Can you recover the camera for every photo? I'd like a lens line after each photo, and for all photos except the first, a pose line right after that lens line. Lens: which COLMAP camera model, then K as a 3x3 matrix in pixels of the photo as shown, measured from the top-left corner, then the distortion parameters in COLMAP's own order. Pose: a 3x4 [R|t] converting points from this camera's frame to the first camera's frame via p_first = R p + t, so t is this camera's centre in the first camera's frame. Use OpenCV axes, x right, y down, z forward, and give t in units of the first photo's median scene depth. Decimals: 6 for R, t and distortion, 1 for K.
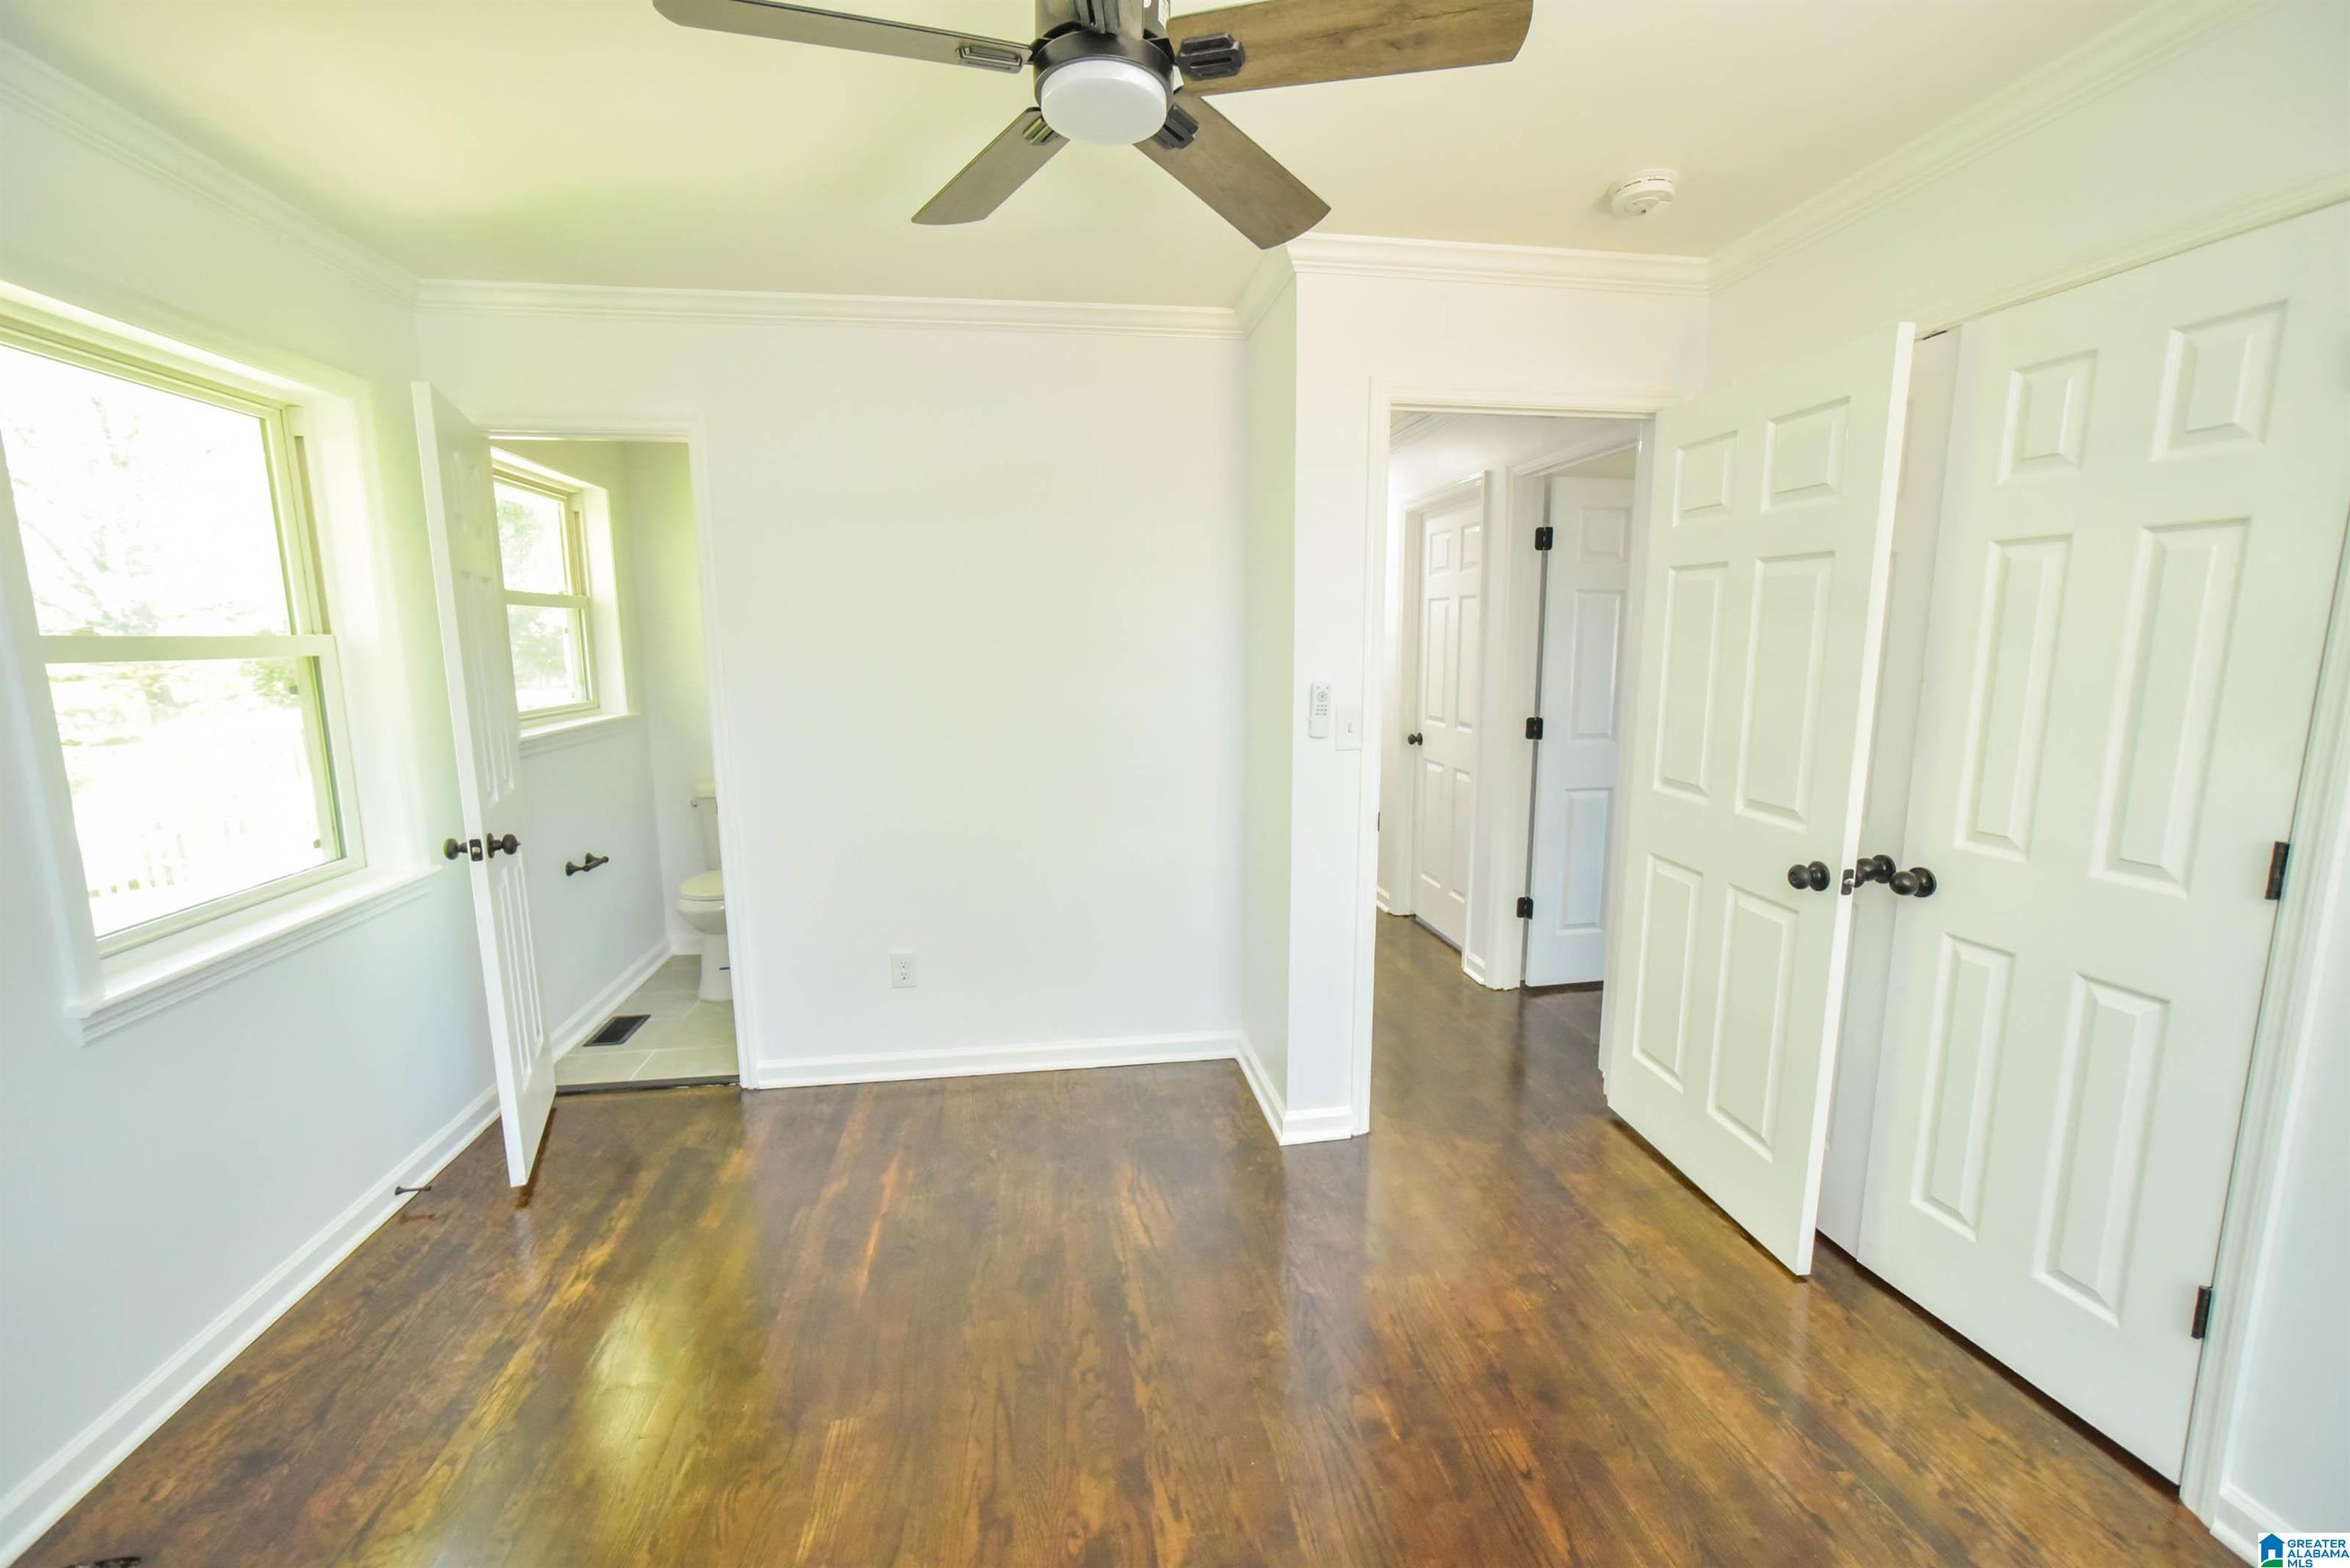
lens RADIAL K [[974.0, 0, 1162.8], [0, 974.0, 783.1], [0, 0, 1]] dist [0.000025, 0.001705]
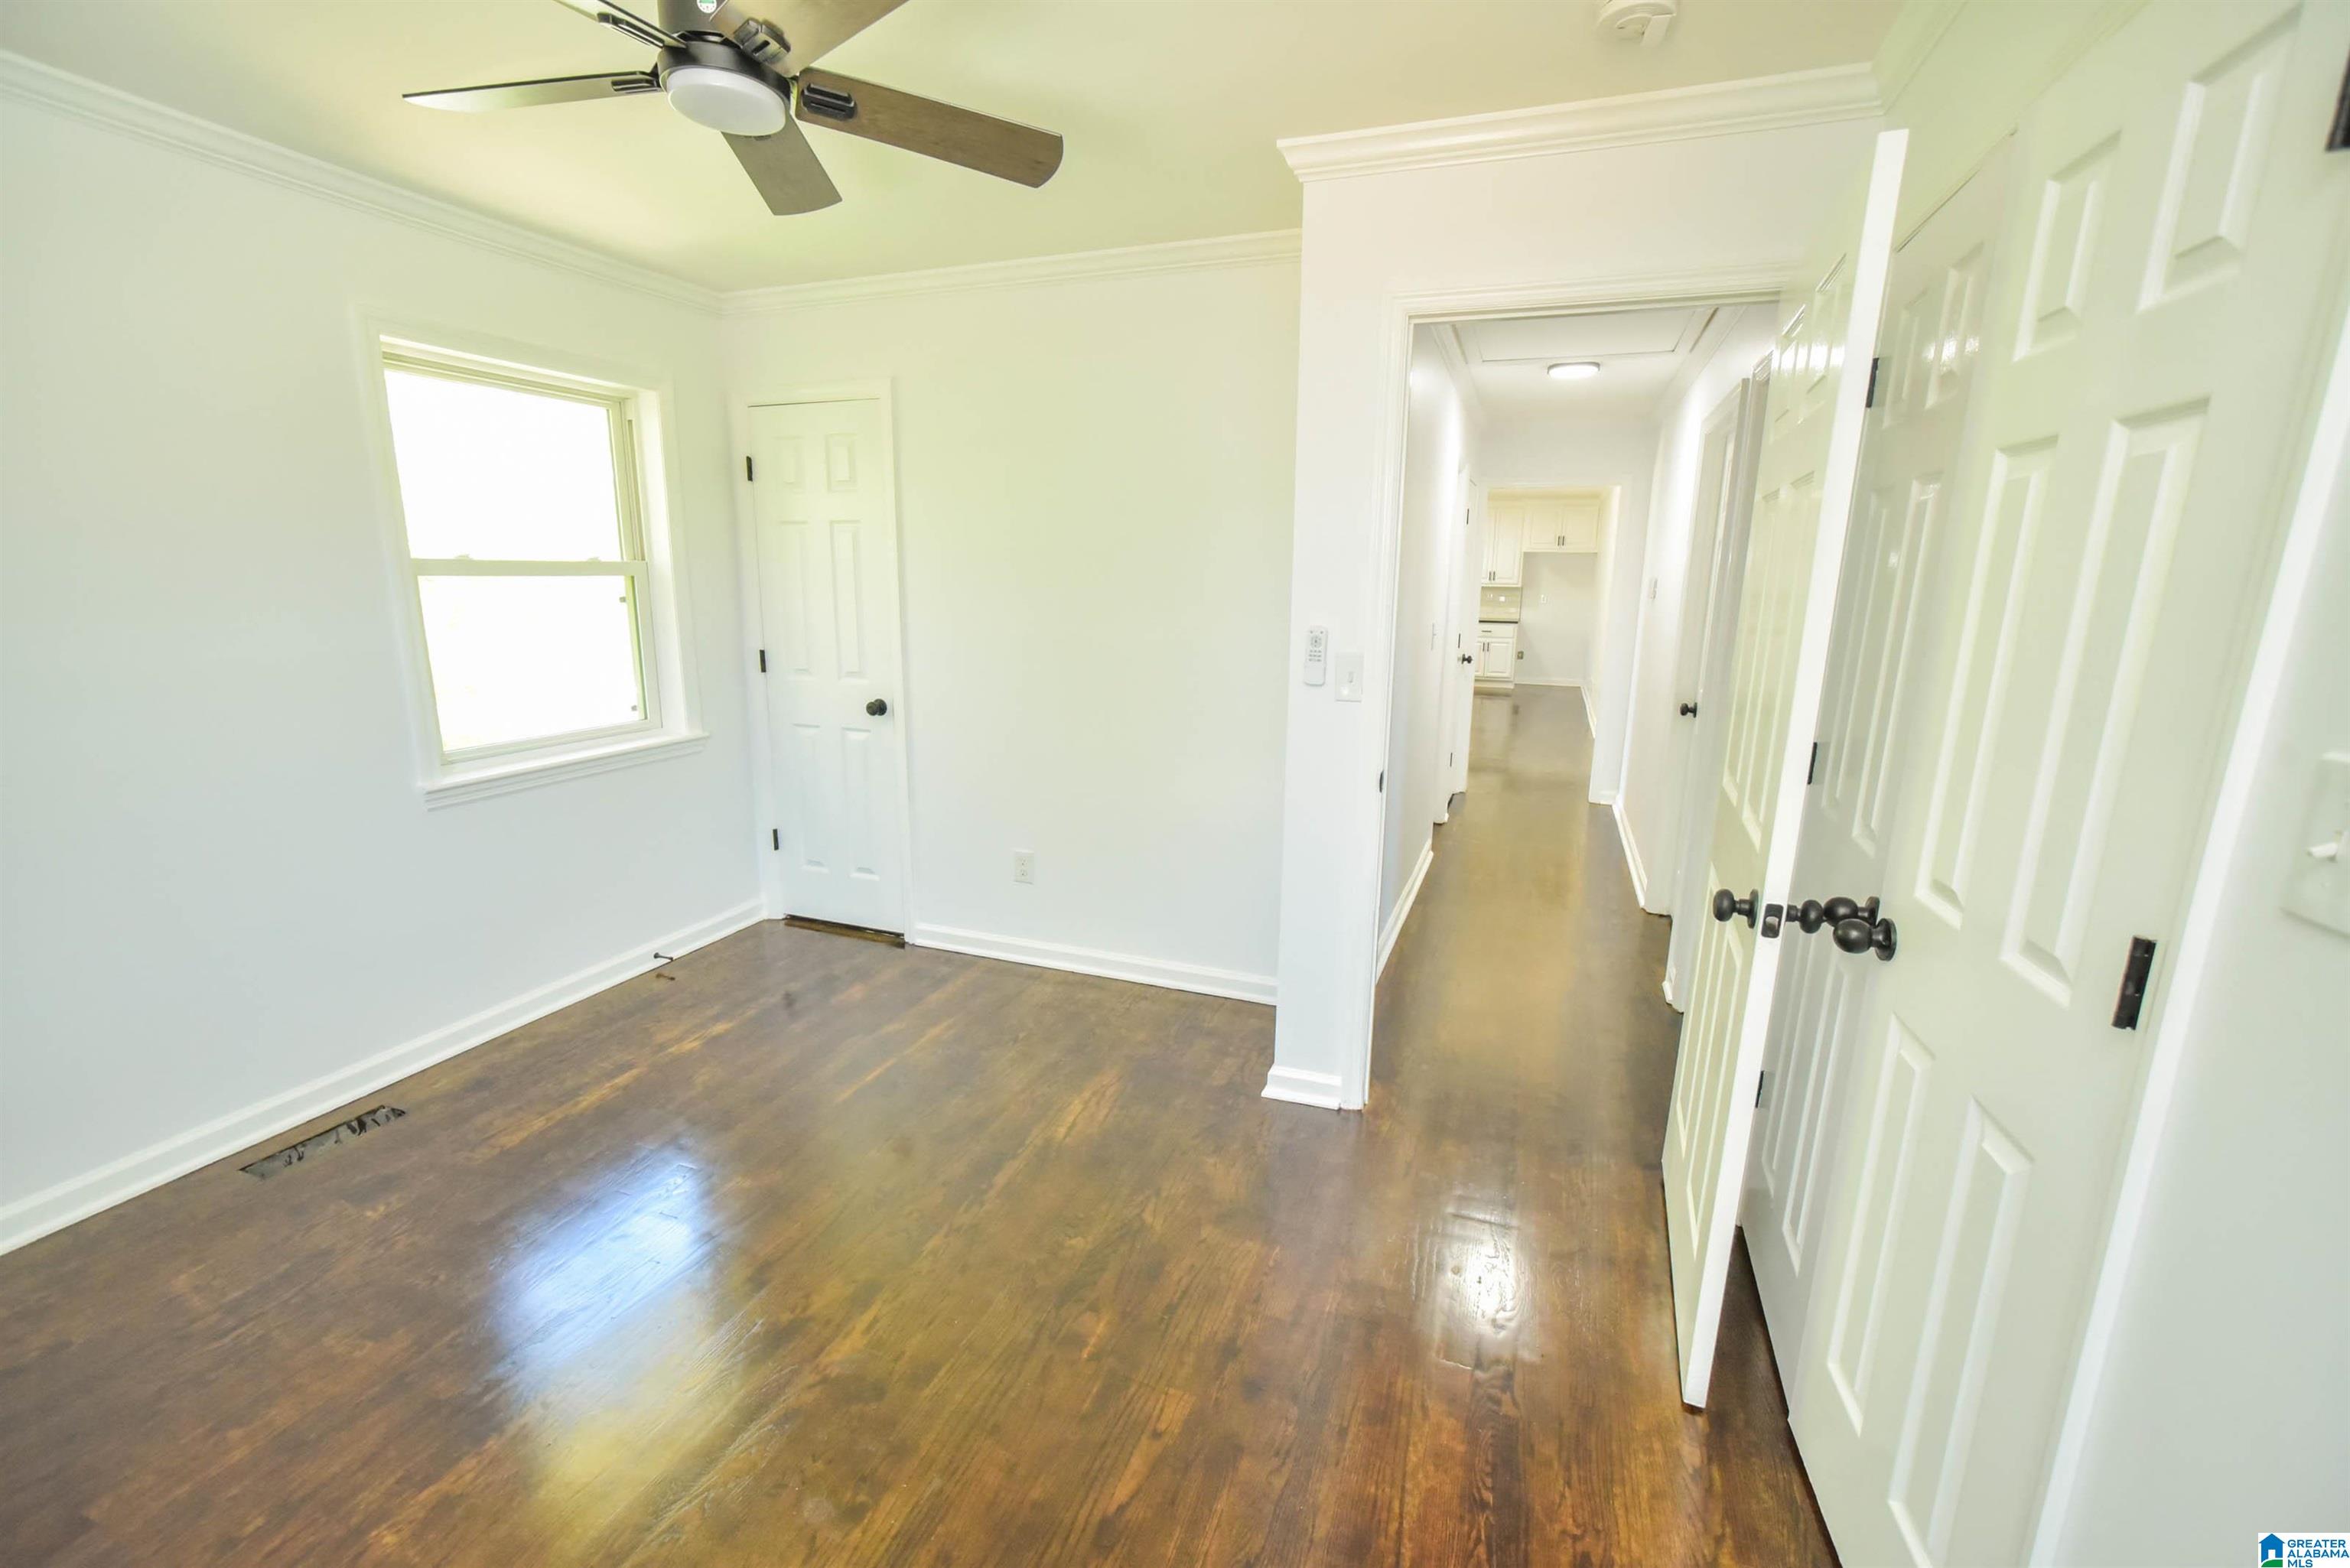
lens RADIAL K [[974.0, 0, 1176.1], [0, 974.0, 782.0], [0, 0, 1]] dist [0.000025, 0.001705]
pose [[0.877799, 0.118092, -0.464245, 0.588031], [-0.091301, 0.992616, 0.079863, -0.020931], [0.470248, -0.027717, 0.882099, 0.118738]]
